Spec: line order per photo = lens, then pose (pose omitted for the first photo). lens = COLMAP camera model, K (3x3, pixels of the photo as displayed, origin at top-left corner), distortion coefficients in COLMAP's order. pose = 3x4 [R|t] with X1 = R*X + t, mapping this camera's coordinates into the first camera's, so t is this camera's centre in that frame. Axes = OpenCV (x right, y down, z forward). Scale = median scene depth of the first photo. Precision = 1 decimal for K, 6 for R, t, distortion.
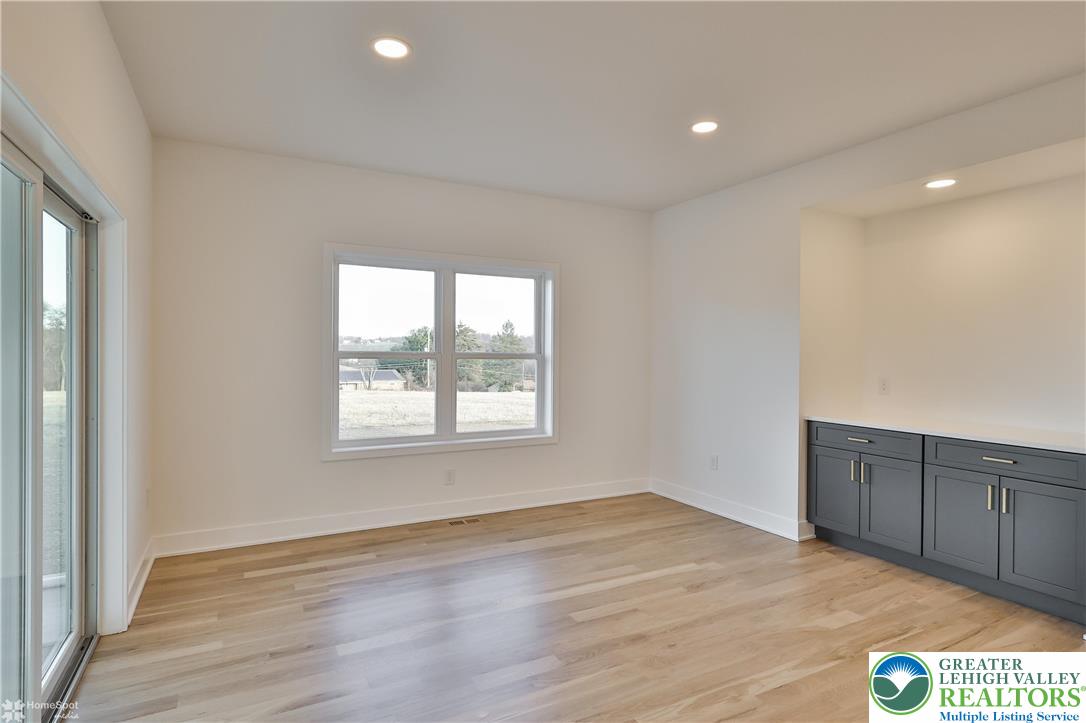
lens RADIAL K [[503.0, 0, 543.0], [0, 503.0, 361.5], [0, 0, 1]] dist [0.001702, 0.000294]
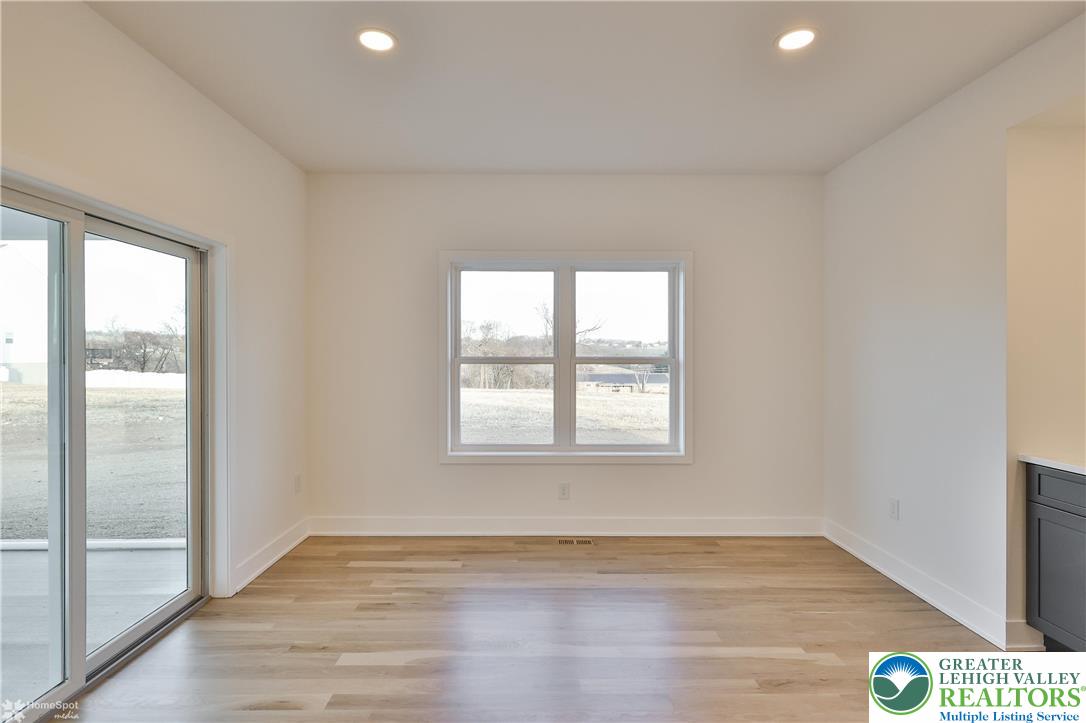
lens RADIAL K [[521.2, 0, 543.0], [0, 521.2, 361.5], [0, 0, 1]] dist [-0.000699, 0.000574]
pose [[0.907905, -0.001305, -0.419173, 0.212827], [-0.001800, 0.999974, -0.007012, -0.003543], [0.419171, 0.007120, 0.907879, 0.125853]]
